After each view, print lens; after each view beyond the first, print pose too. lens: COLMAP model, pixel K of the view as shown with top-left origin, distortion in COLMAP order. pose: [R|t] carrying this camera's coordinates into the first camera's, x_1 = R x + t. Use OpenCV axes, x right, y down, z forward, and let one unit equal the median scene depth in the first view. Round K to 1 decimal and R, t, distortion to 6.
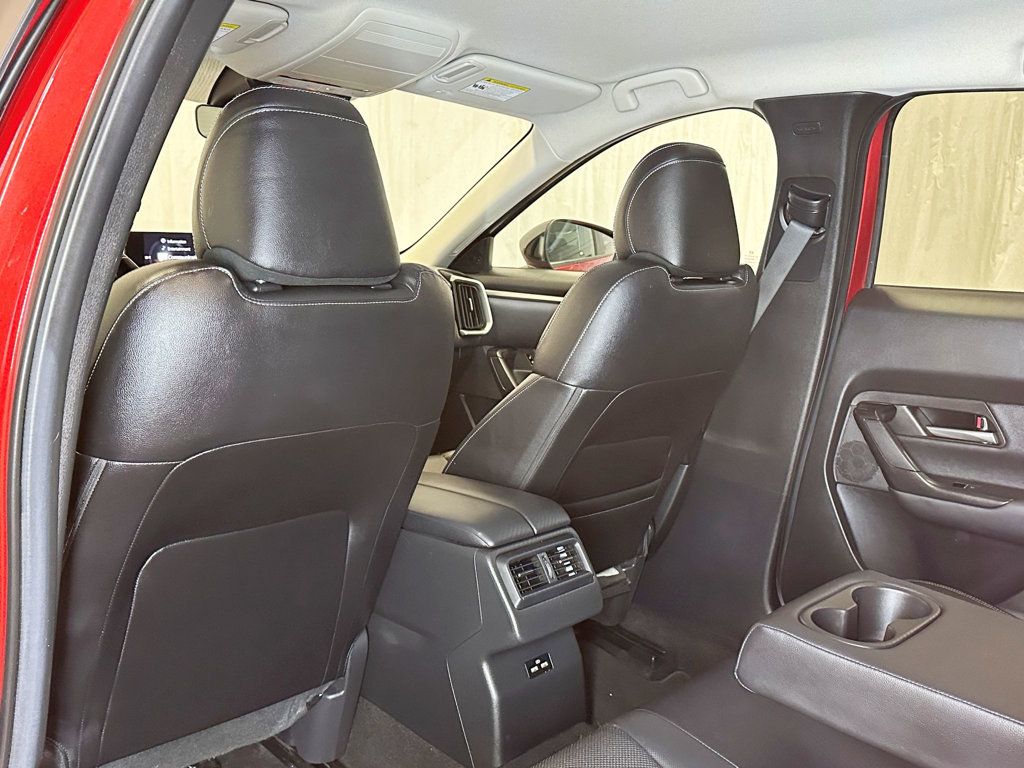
lens RADIAL K [[994.0, 0, 530.8], [0, 994.0, 379.5], [0, 0, 1]] dist [0.146522, -0.325197]
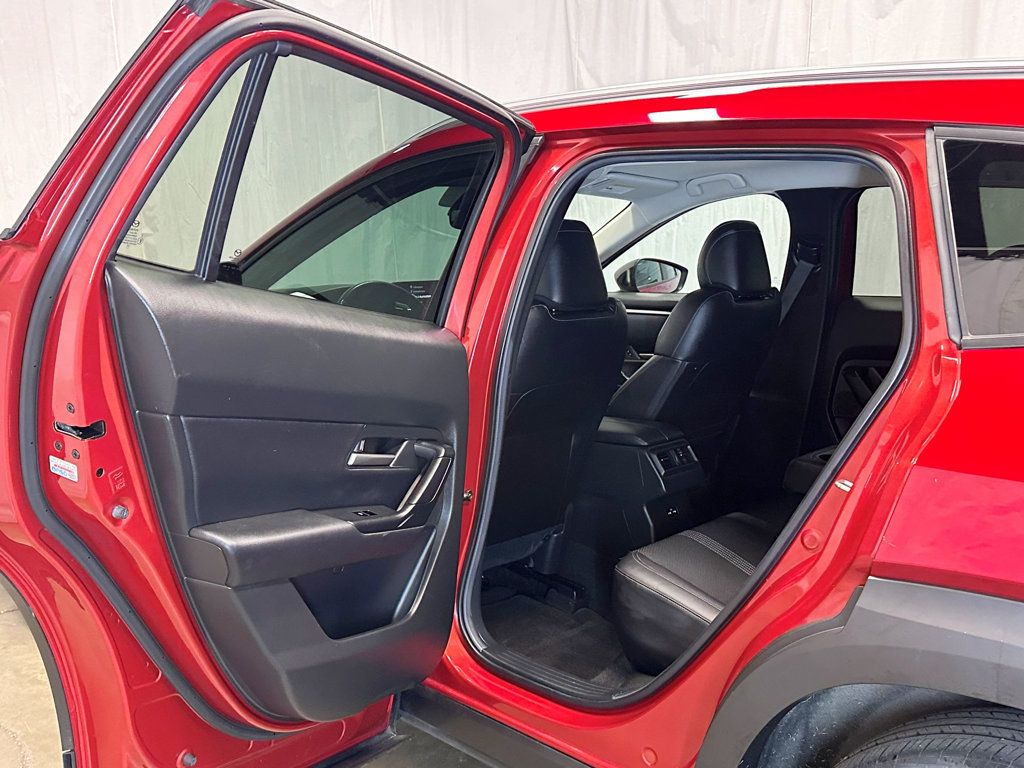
lens RADIAL K [[994.4, 0, 513.0], [0, 994.4, 370.3], [0, 0, 1]] dist [0.143374, -0.321560]
pose [[0.998944, -0.037361, -0.026754, -0.191164], [0.036777, 0.999081, -0.022005, 0.047077], [0.027552, 0.020998, 0.999400, -0.721988]]
